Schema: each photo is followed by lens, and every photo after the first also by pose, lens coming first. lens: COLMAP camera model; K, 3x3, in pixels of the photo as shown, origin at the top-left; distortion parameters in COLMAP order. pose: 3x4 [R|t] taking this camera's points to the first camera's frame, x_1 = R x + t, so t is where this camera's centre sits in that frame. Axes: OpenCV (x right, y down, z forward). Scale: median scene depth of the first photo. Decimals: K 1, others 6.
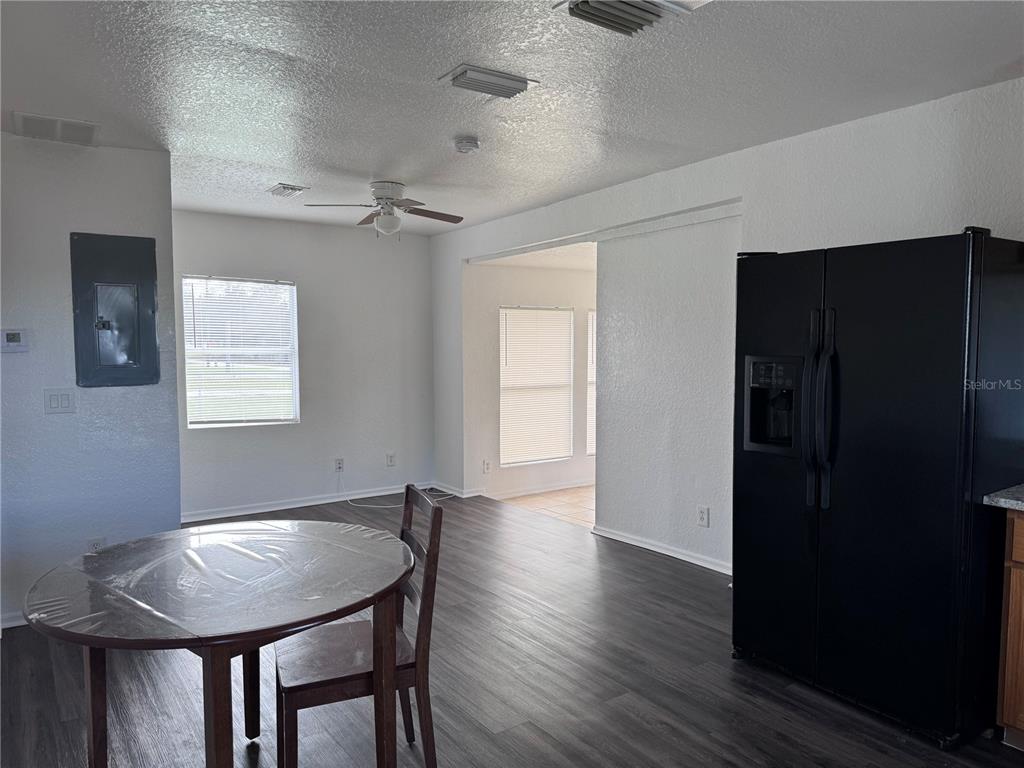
lens RADIAL K [[714.5, 0, 517.0], [0, 714.5, 385.8], [0, 0, 1]] dist [0.037837, -0.045493]
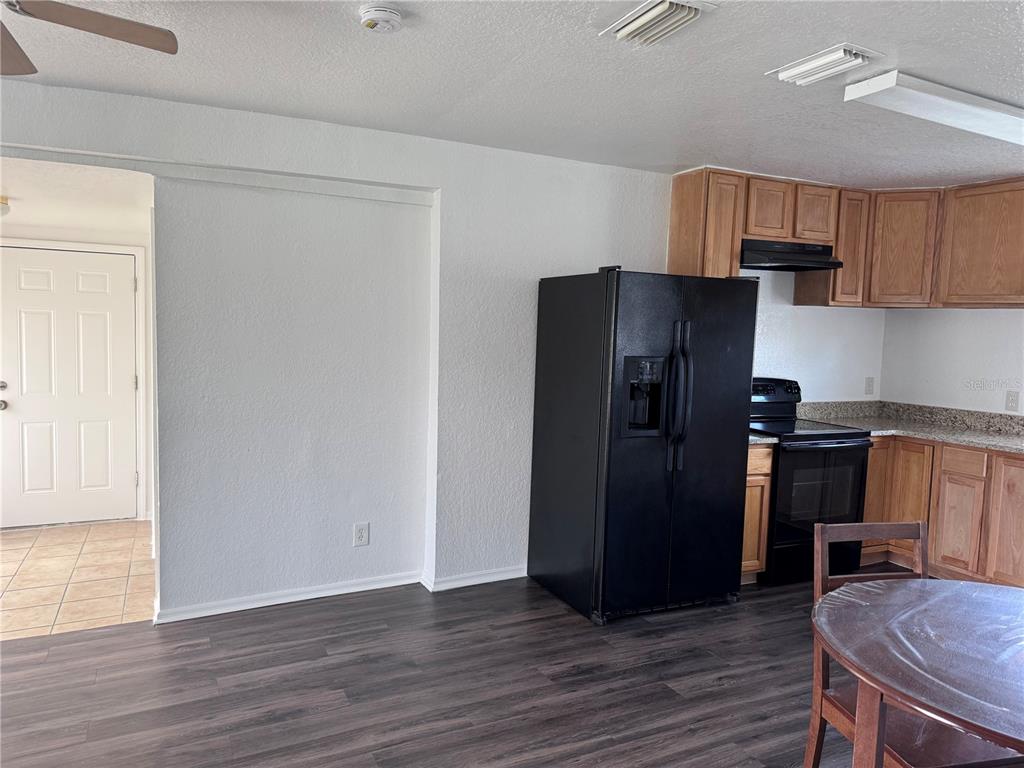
lens RADIAL K [[714.5, 0, 516.8], [0, 714.5, 383.4], [0, 0, 1]] dist [0.037837, -0.045493]
pose [[0.163093, -0.064511, 0.984499, -0.714556], [0.036116, 0.997582, 0.059385, -0.062074], [-0.985949, 0.025870, 0.165029, 0.839421]]
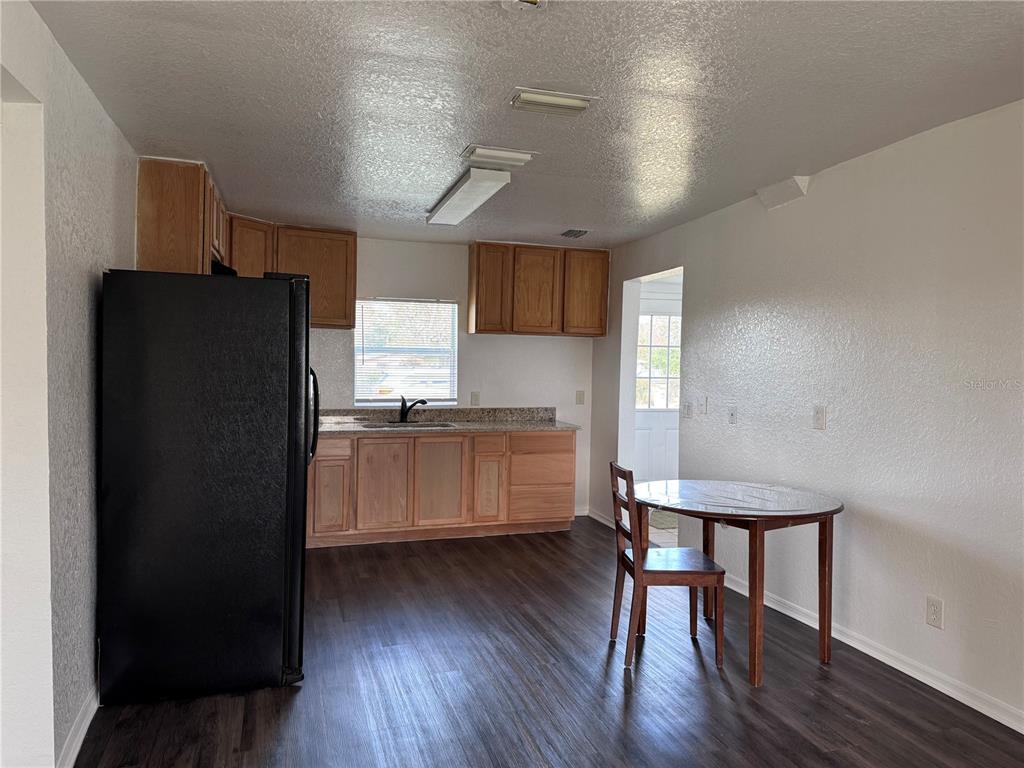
lens RADIAL K [[714.5, 0, 520.5], [0, 714.5, 380.1], [0, 0, 1]] dist [0.037837, -0.045493]
pose [[-0.954425, -0.015959, 0.298024, -0.247903], [0.009509, 0.996436, 0.083810, -0.100993], [-0.298300, 0.082824, -0.950872, 1.626618]]
